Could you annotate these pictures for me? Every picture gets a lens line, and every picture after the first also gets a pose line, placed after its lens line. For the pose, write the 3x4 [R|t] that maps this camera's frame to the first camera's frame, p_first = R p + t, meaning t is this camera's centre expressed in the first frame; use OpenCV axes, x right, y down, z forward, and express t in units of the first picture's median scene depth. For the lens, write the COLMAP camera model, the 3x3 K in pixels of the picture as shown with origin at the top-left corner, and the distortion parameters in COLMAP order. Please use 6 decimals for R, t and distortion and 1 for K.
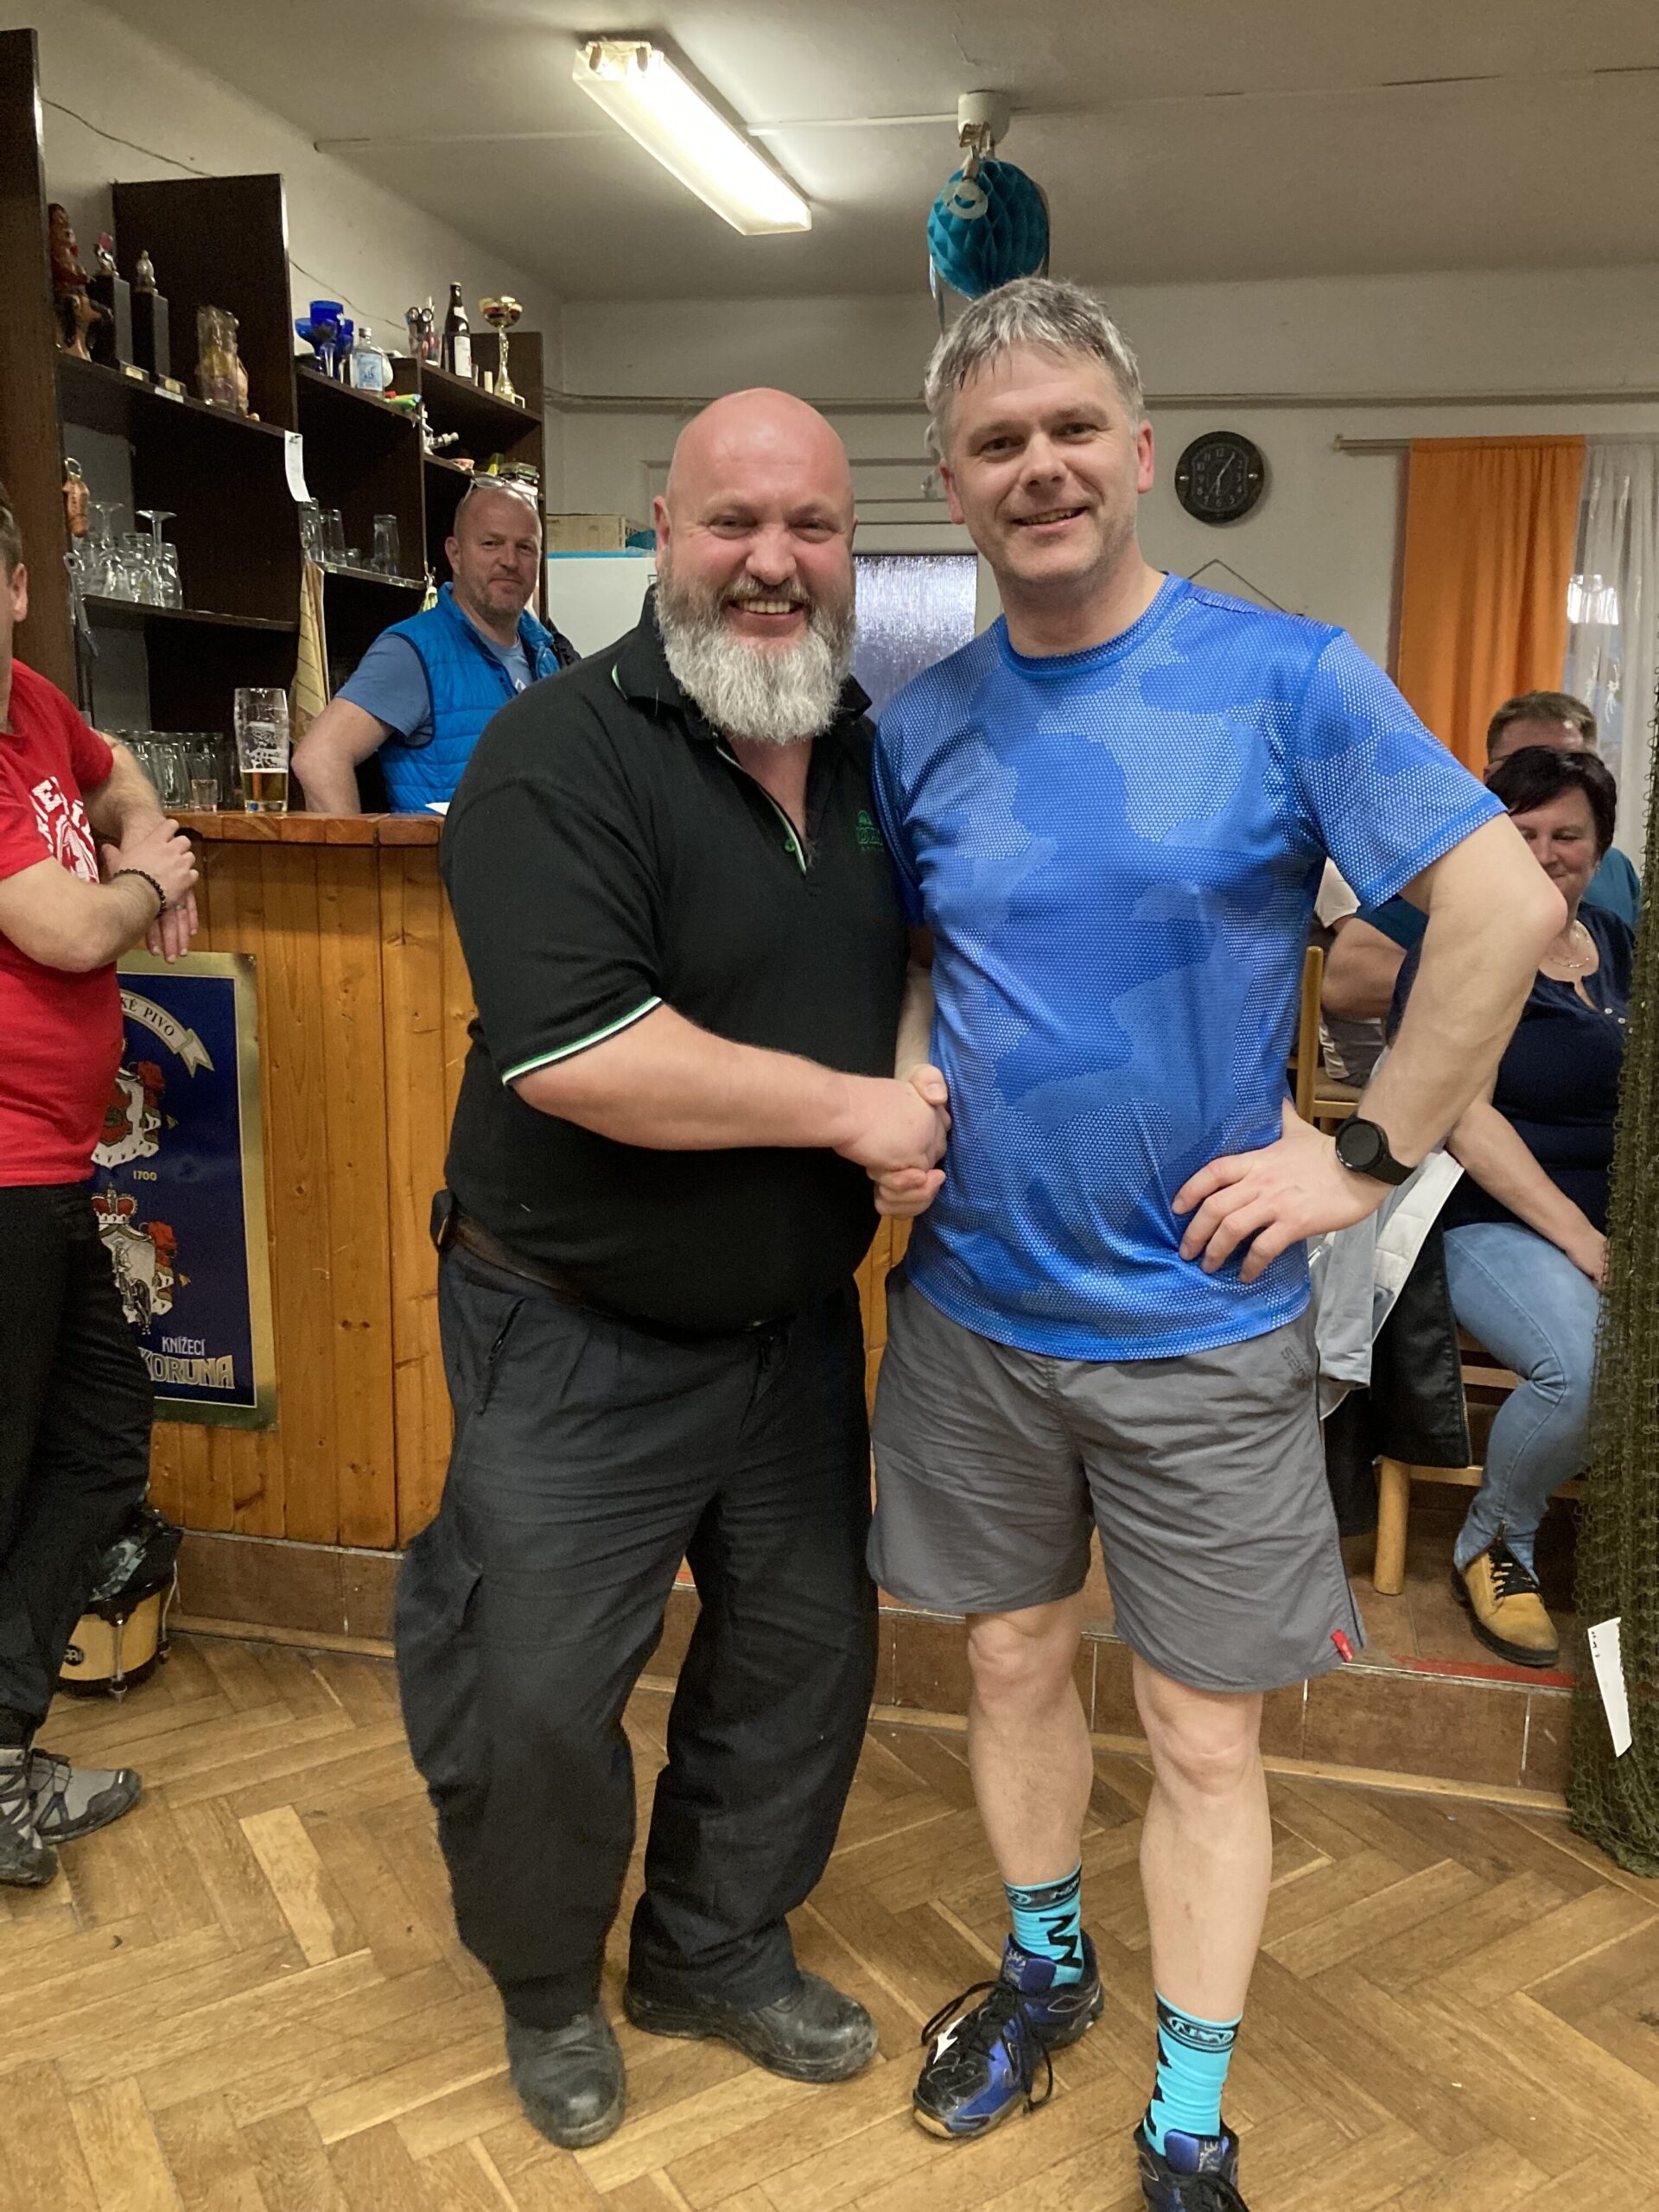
lens RADIAL K [[1812.0, 0, 860.7], [0, 1812.0, 1092.2], [0, 0, 1]] dist [0.012658, 0.015346]
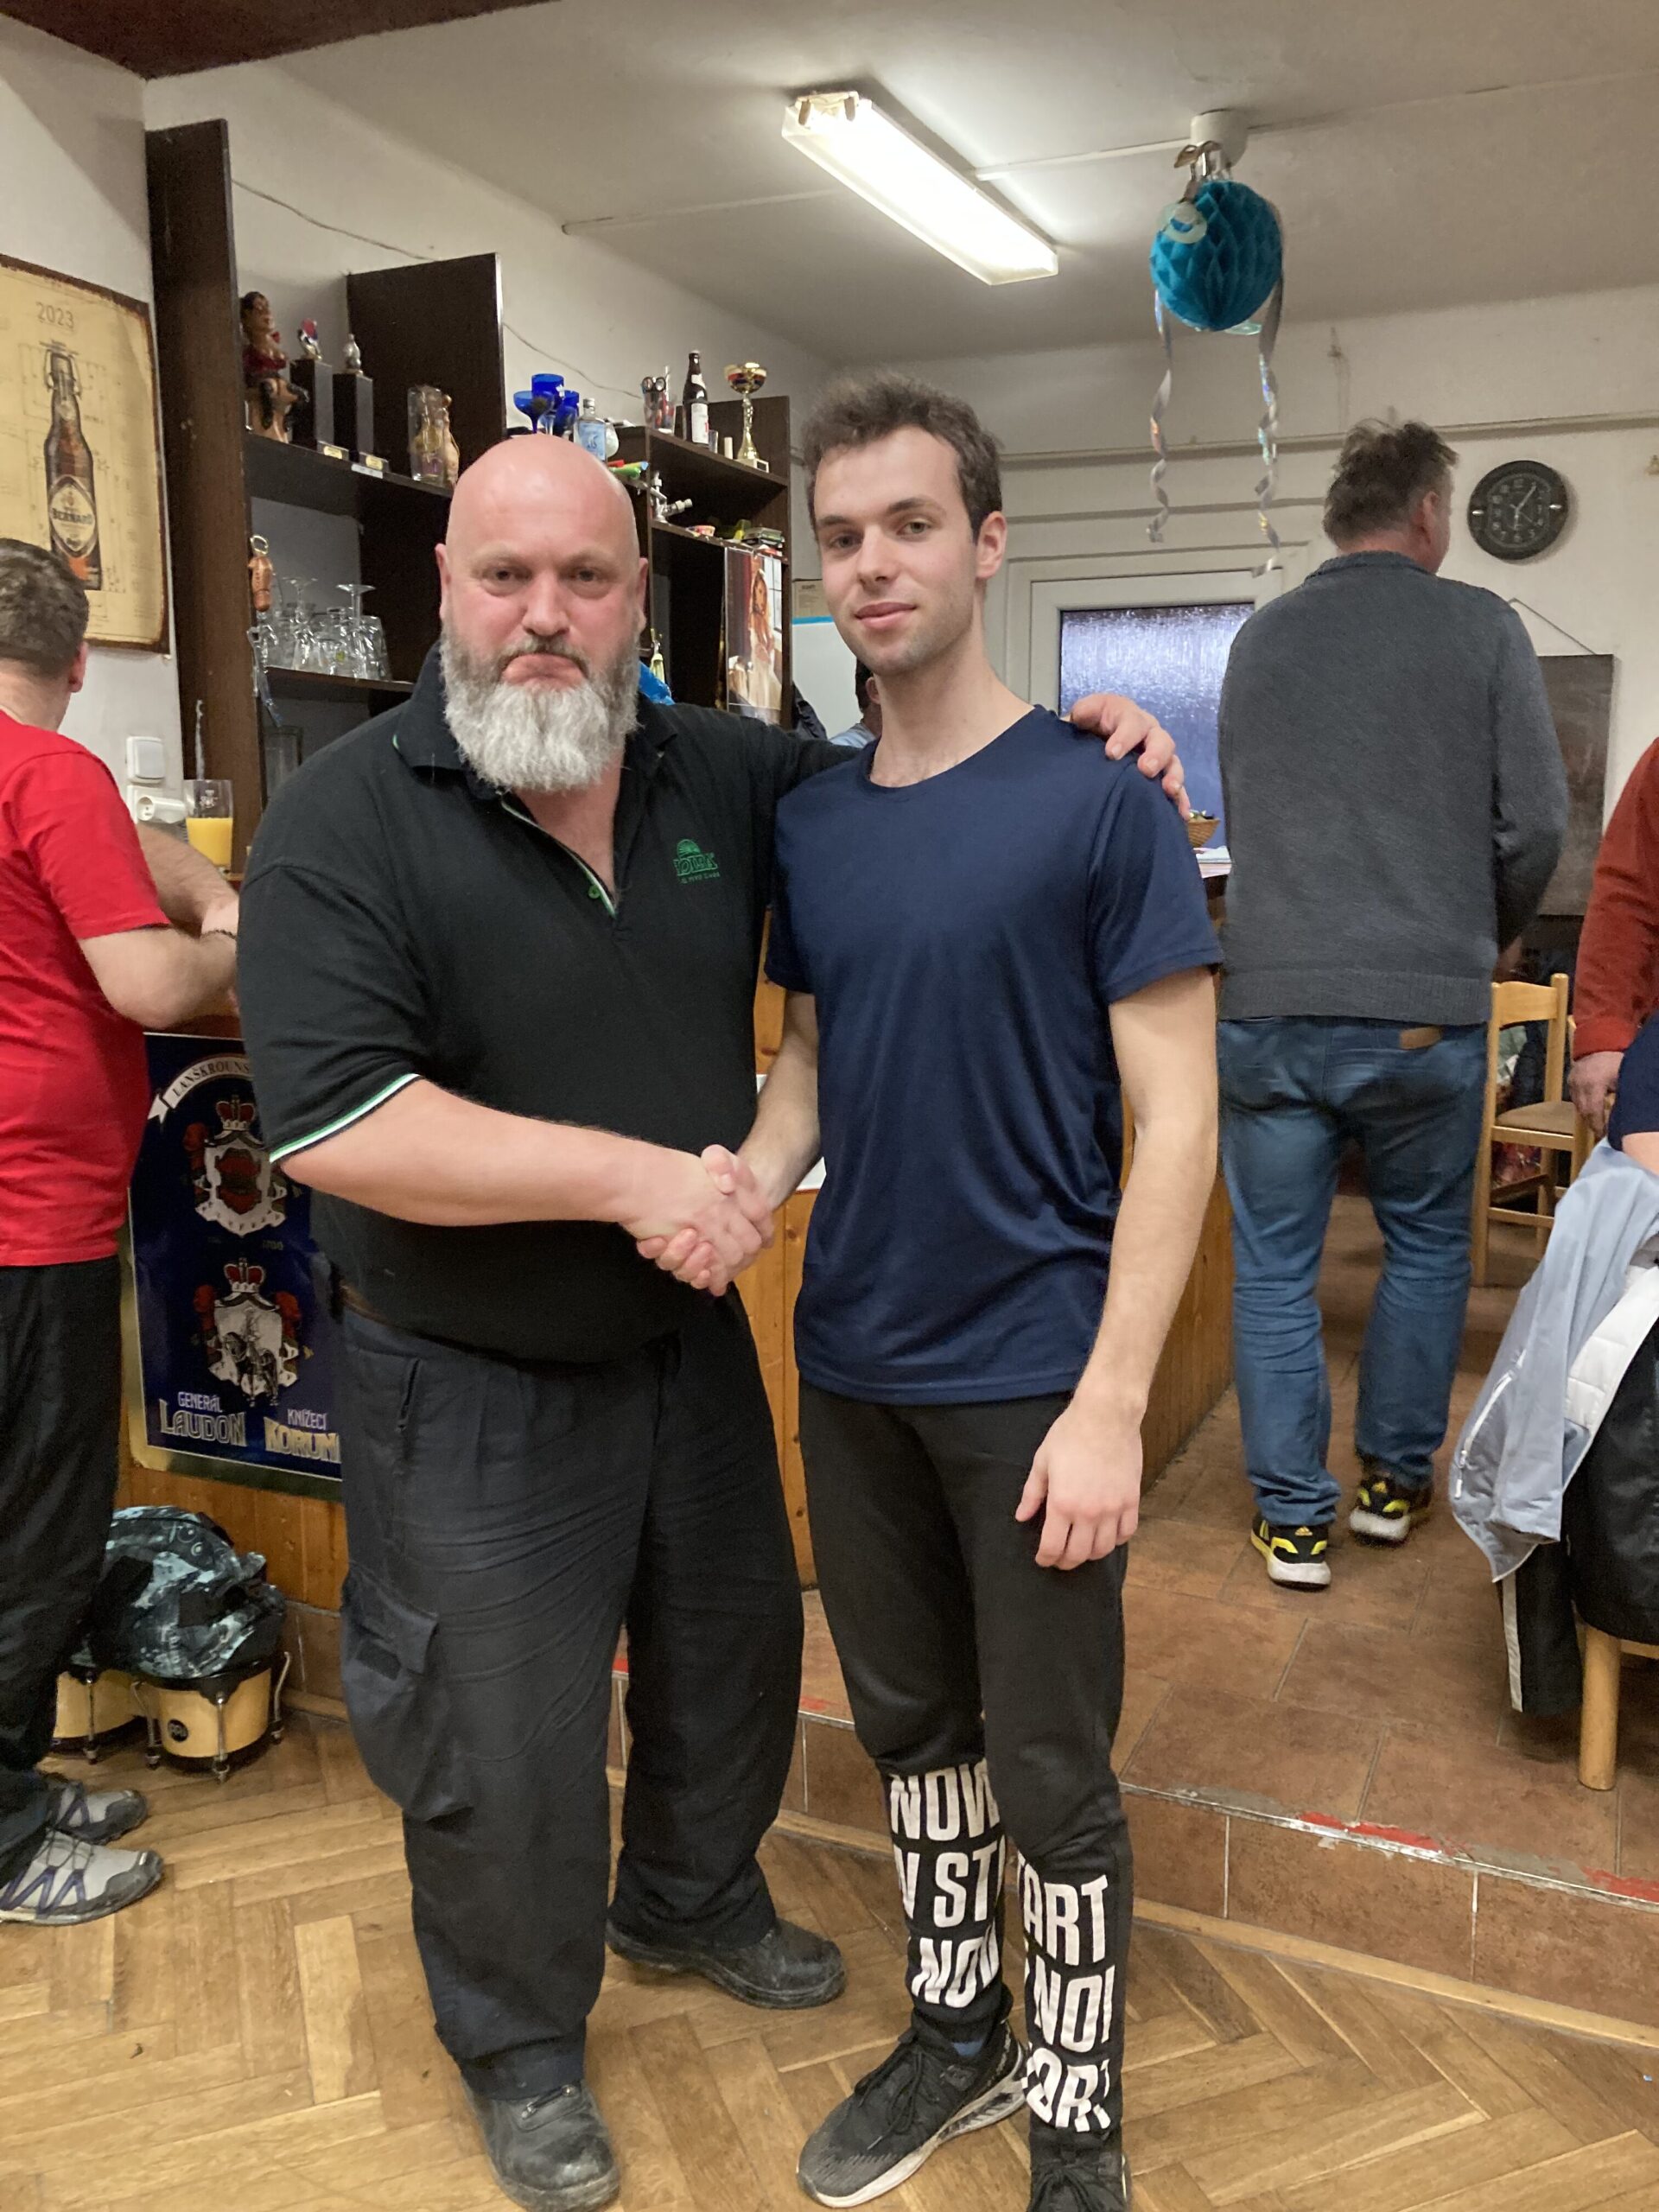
lens RADIAL K [[1812.0, 0, 858.2], [0, 1812.0, 1090.3], [0, 0, 1]] dist [0.012658, 0.015346]
pose [[0.980810, 0.015378, -0.194357, 0.094062], [-0.022248, 0.999201, -0.033214, -0.010669], [0.193691, 0.036901, 0.980368, 0.073864]]
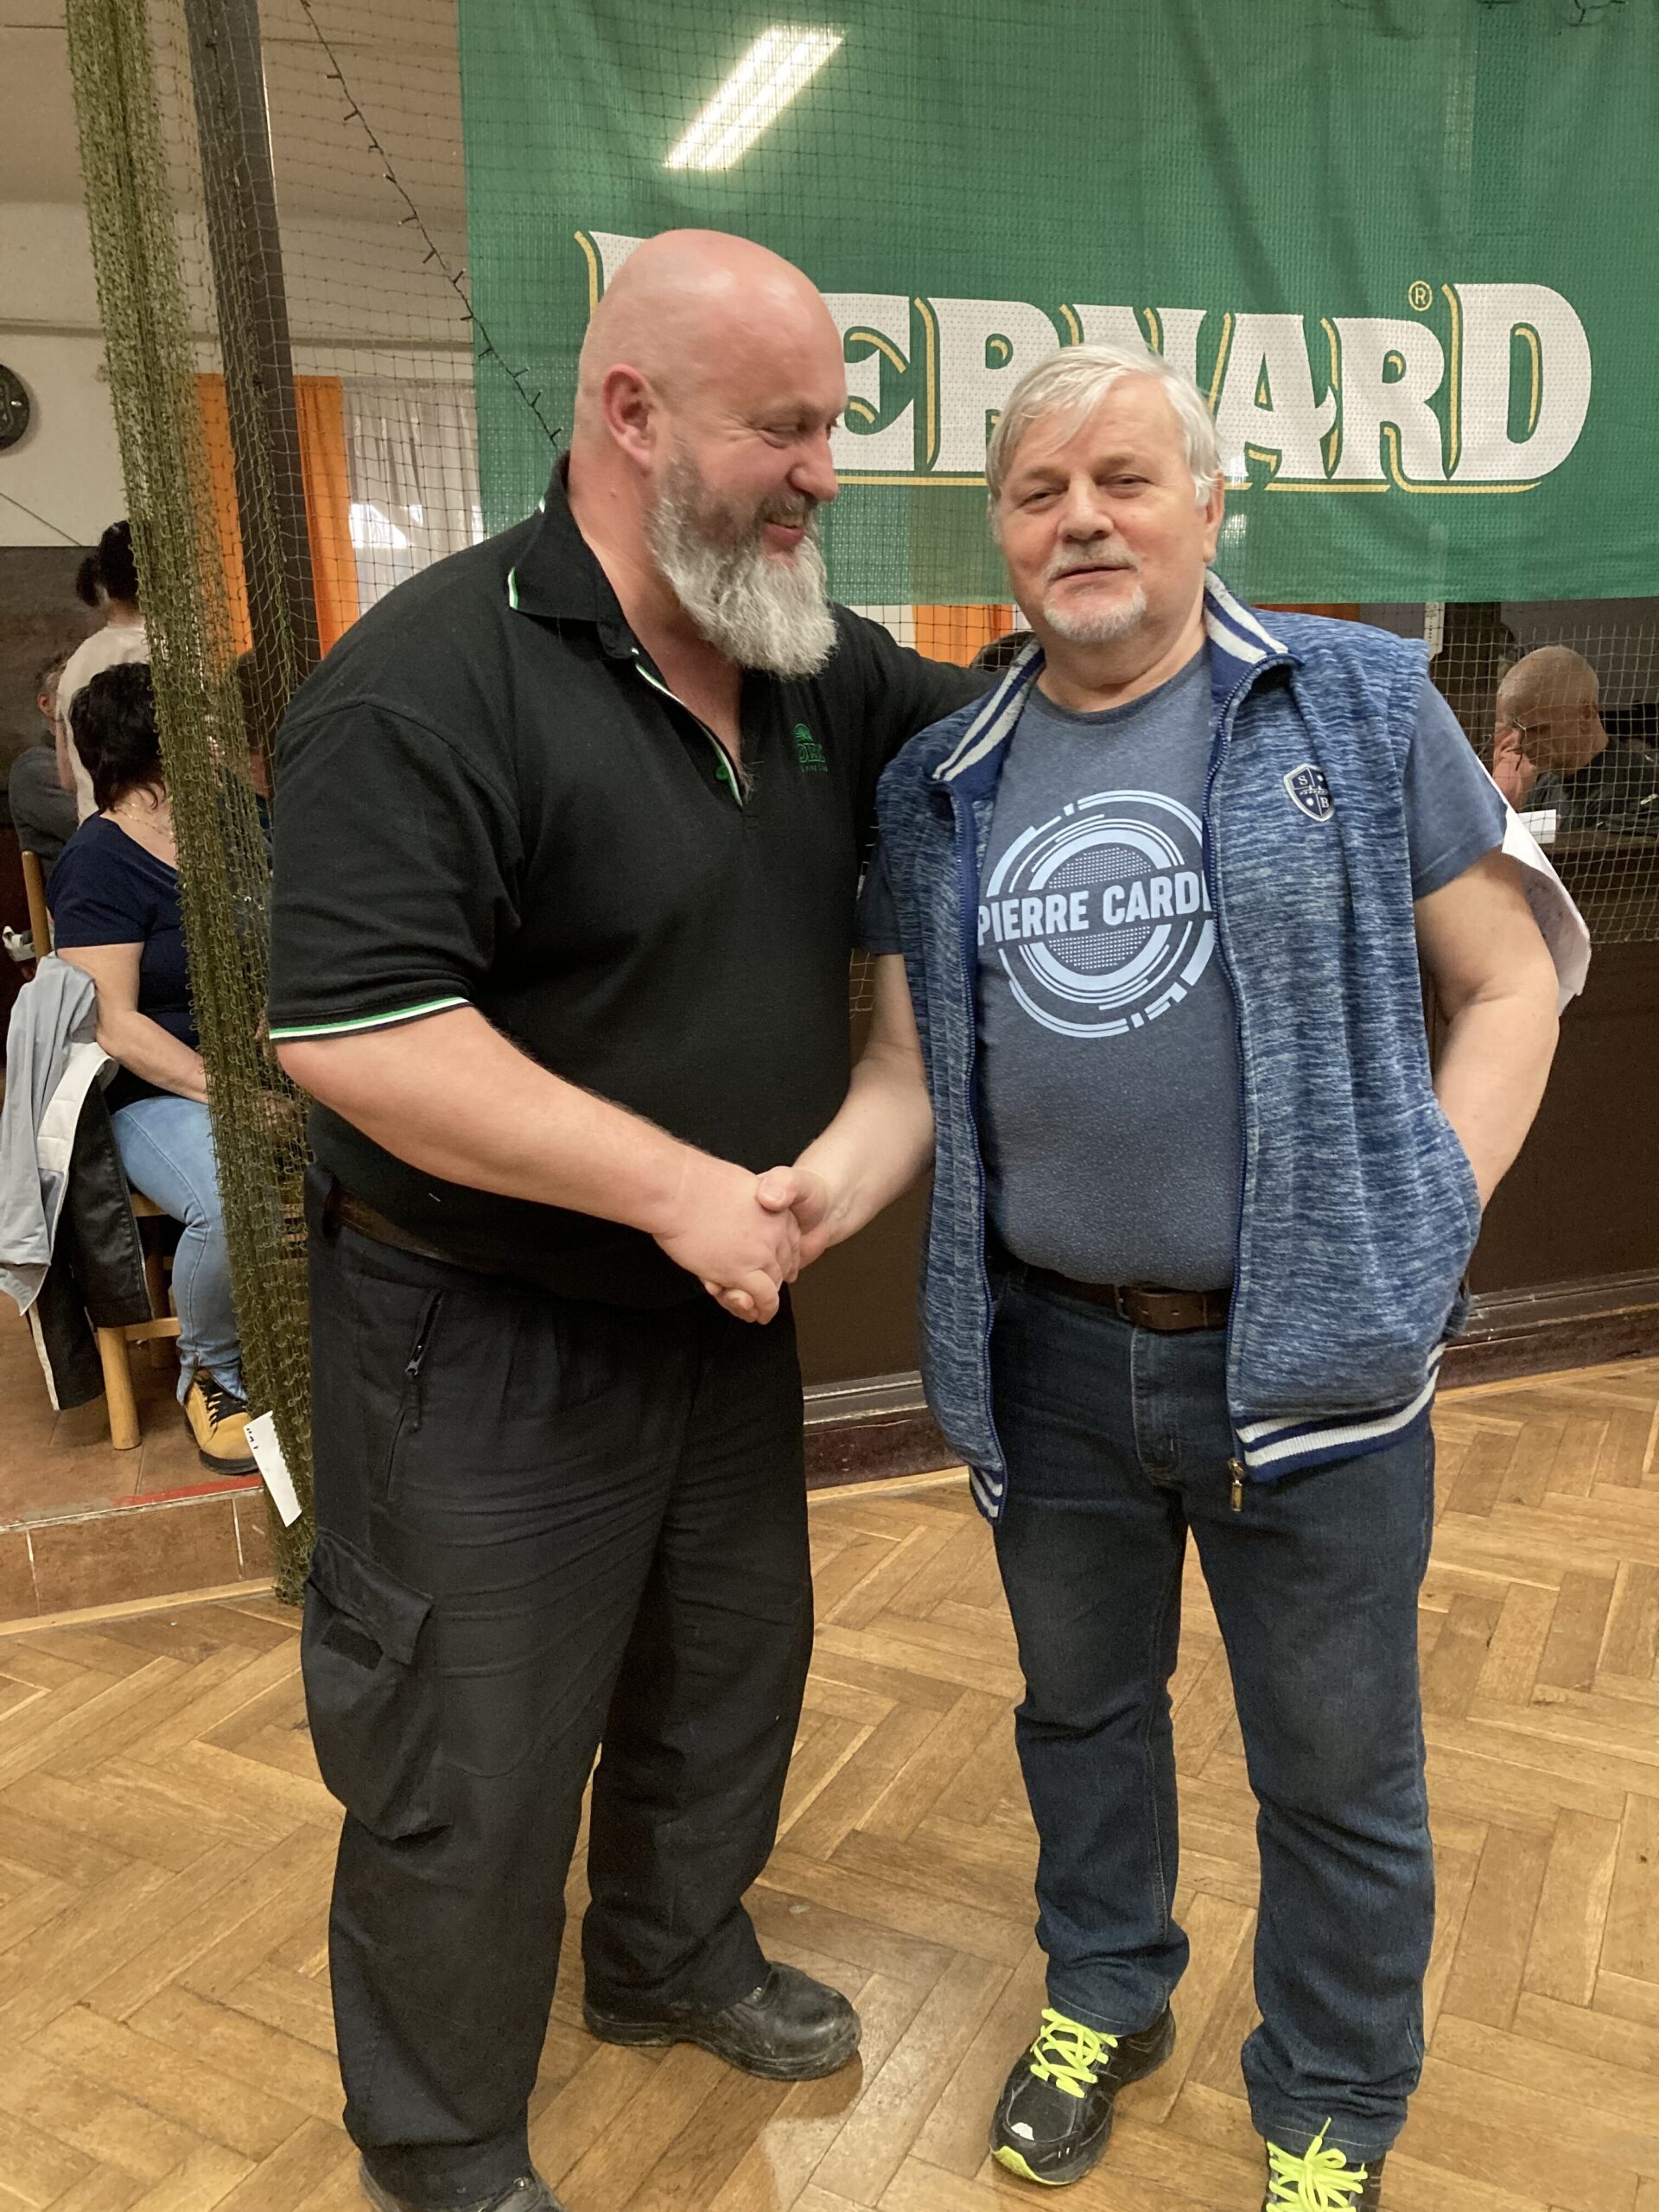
lens RADIAL K [[1812.0, 0, 858.9], [0, 1812.0, 1082.3], [0, 0, 1]] dist [0.012658, 0.015346]
pose [[0.867742, -0.150517, 0.473676, 0.155402], [0.135952, 0.988576, 0.065079, 0.038366], [-0.478060, 0.007925, 0.878291, -0.144946]]
